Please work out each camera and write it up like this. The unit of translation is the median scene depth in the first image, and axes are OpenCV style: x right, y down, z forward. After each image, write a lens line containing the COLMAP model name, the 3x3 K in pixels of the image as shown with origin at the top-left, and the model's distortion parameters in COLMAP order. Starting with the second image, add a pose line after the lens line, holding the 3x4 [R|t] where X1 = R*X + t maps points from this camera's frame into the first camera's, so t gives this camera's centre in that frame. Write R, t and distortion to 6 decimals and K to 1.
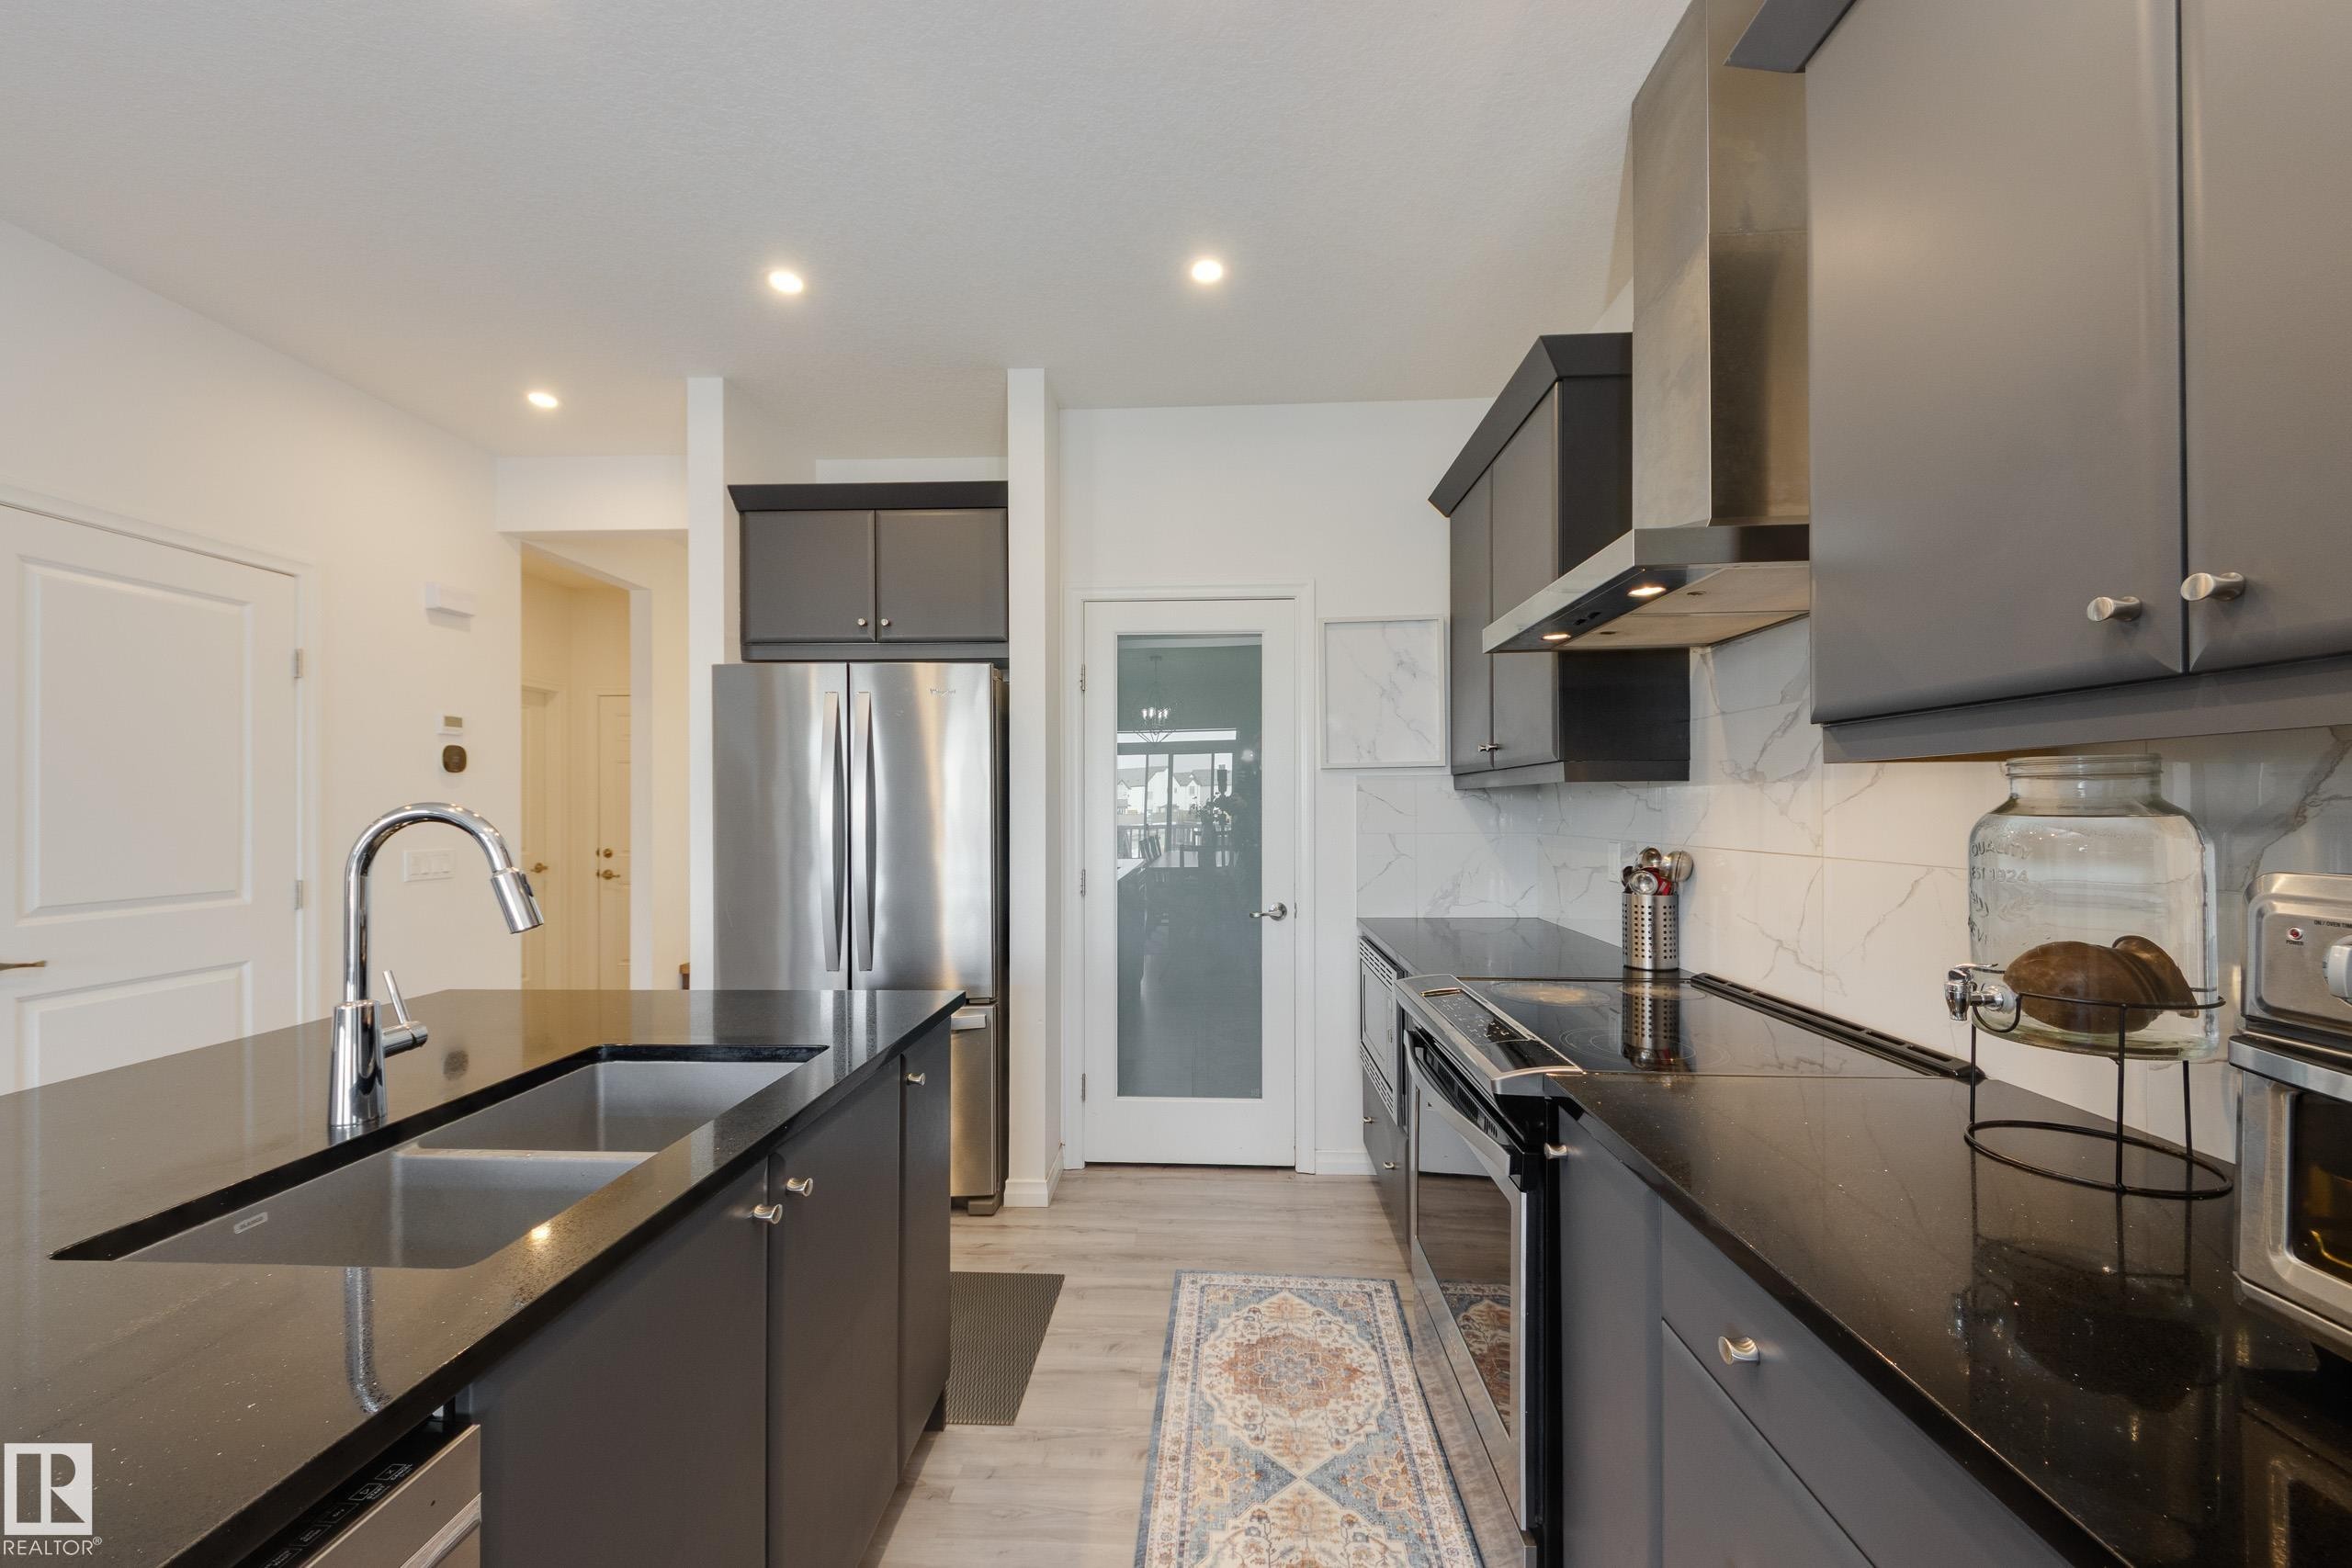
lens RADIAL K [[894.6, 0, 1177.0], [0, 894.6, 803.5], [0, 0, 1]] dist [-0.001522, -0.000734]
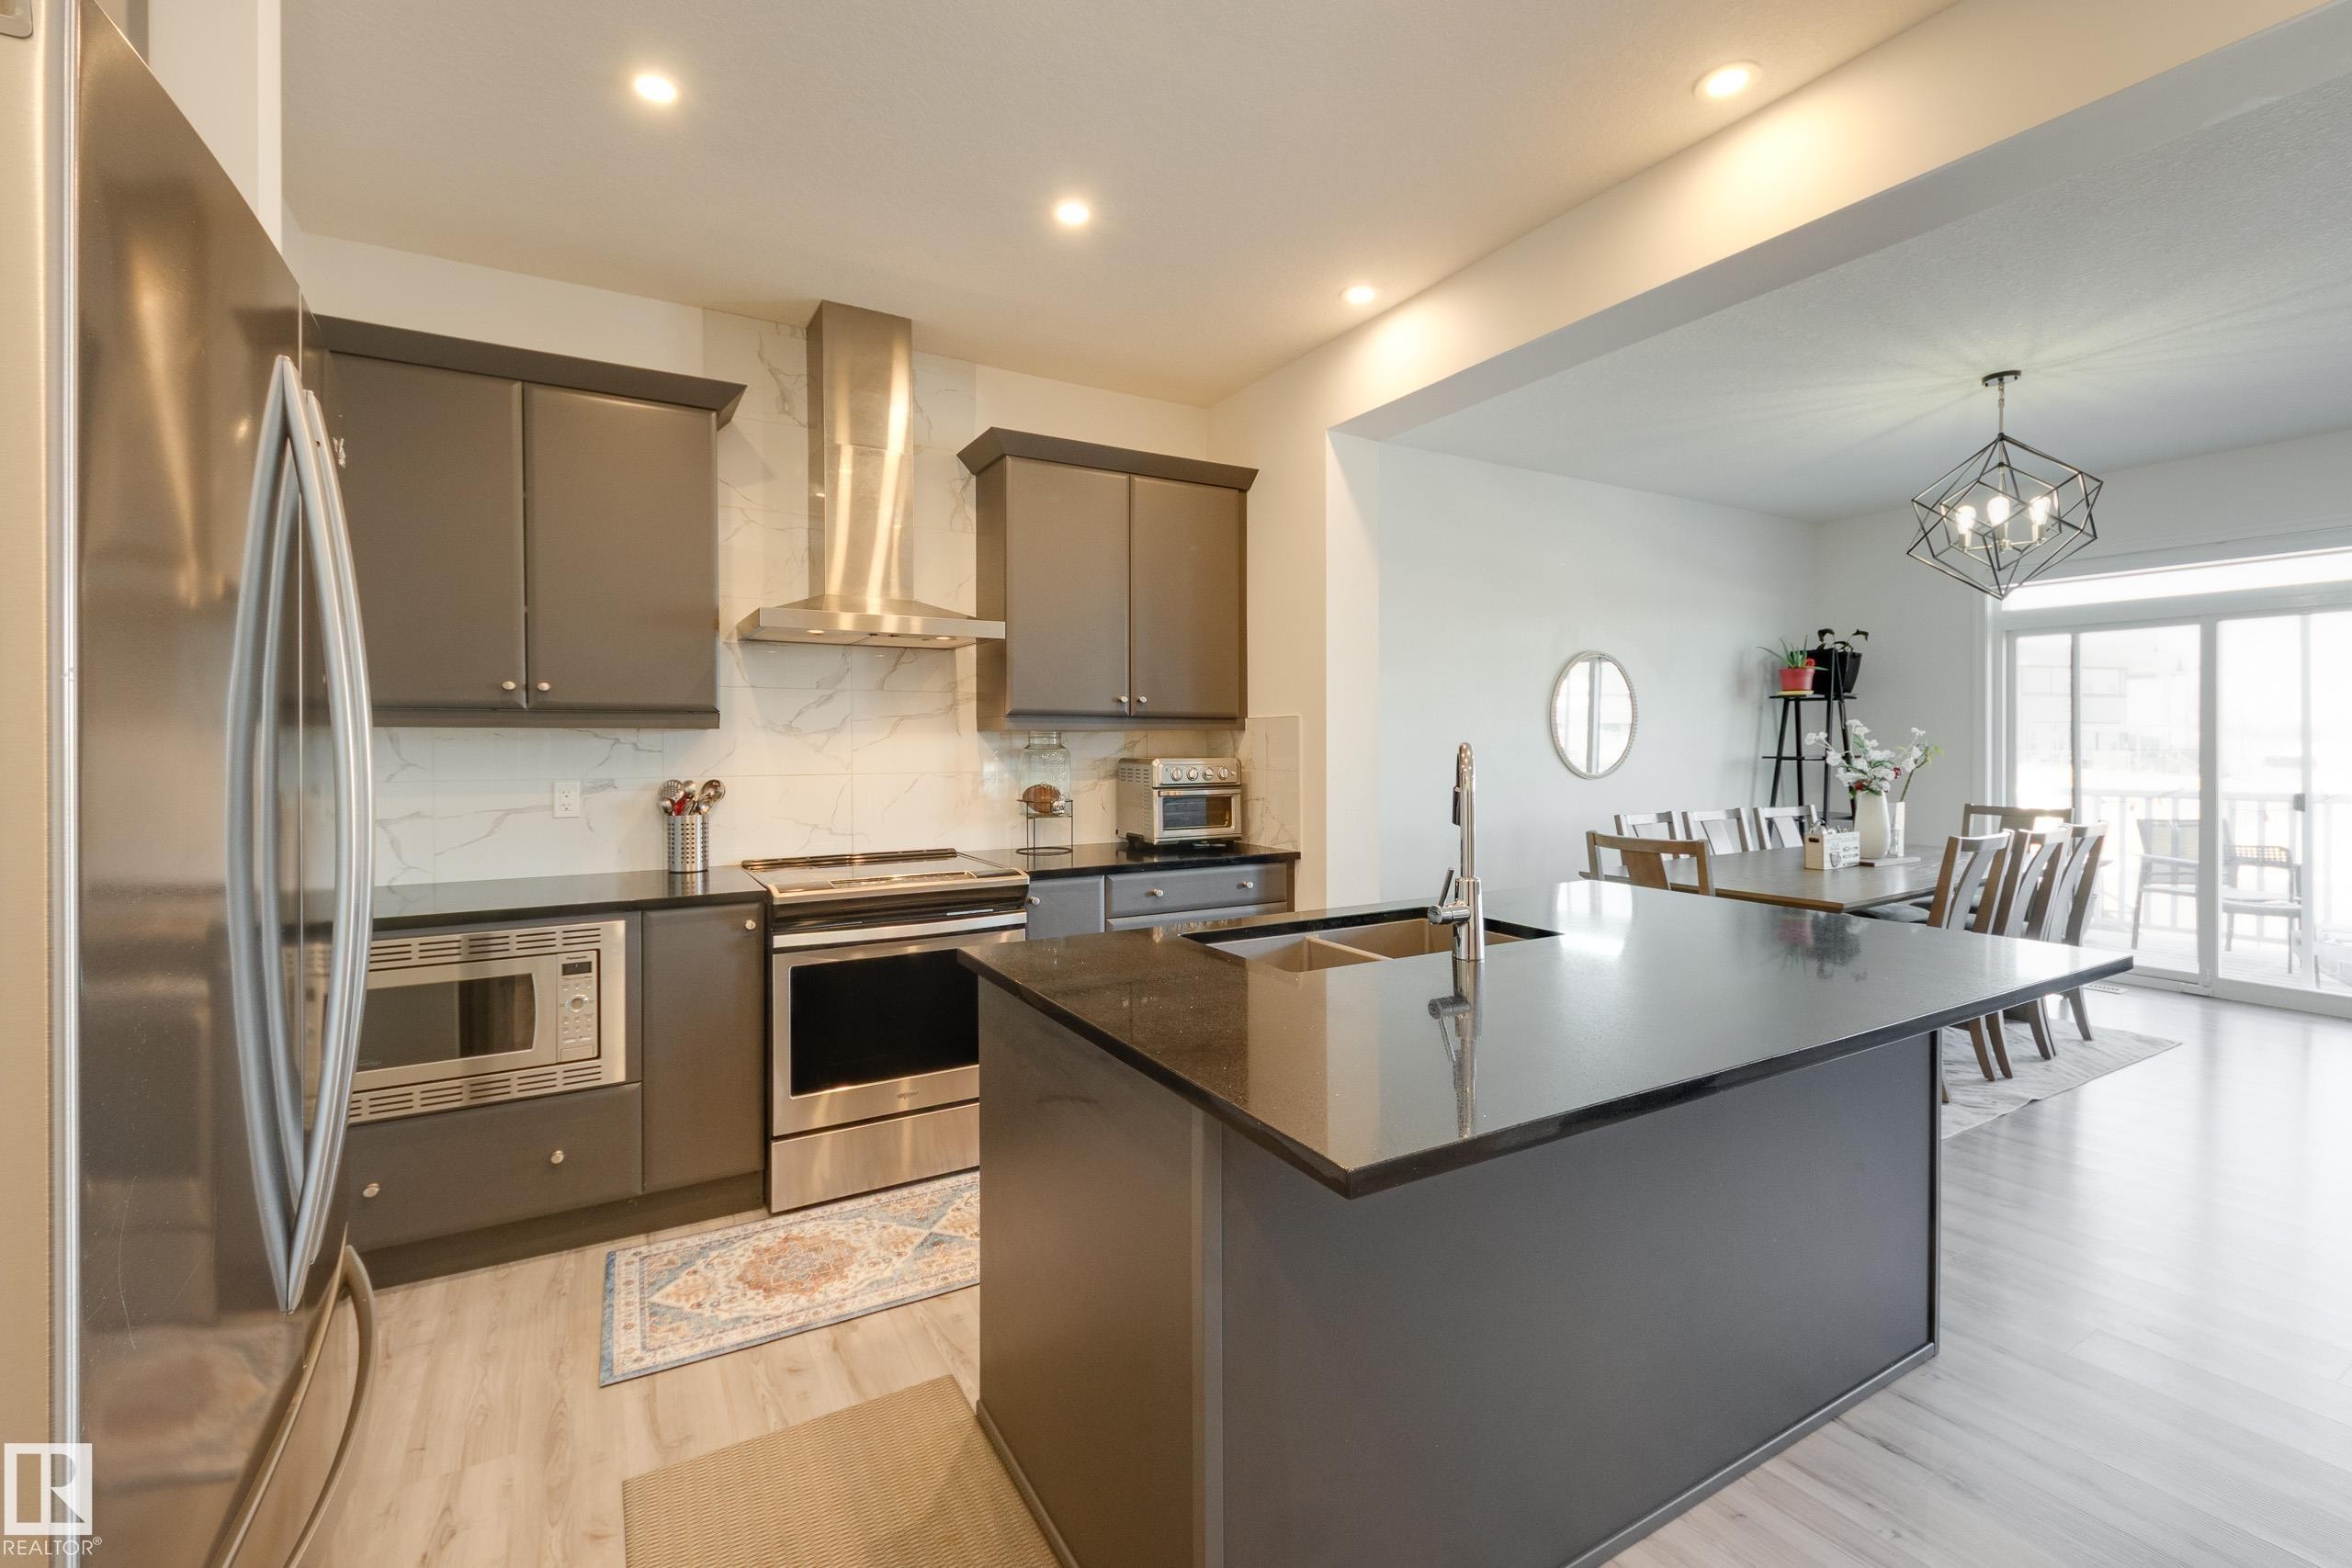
lens RADIAL K [[975.2, 0, 1151.1], [0, 975.2, 747.2], [0, 0, 1]] dist [0.004745, -0.004931]
pose [[-0.533758, 0.000579, 0.845637, -0.907981], [0.001688, 0.999999, 0.000381, 0.002020], [-0.845635, 0.001631, -0.533758, 1.038258]]
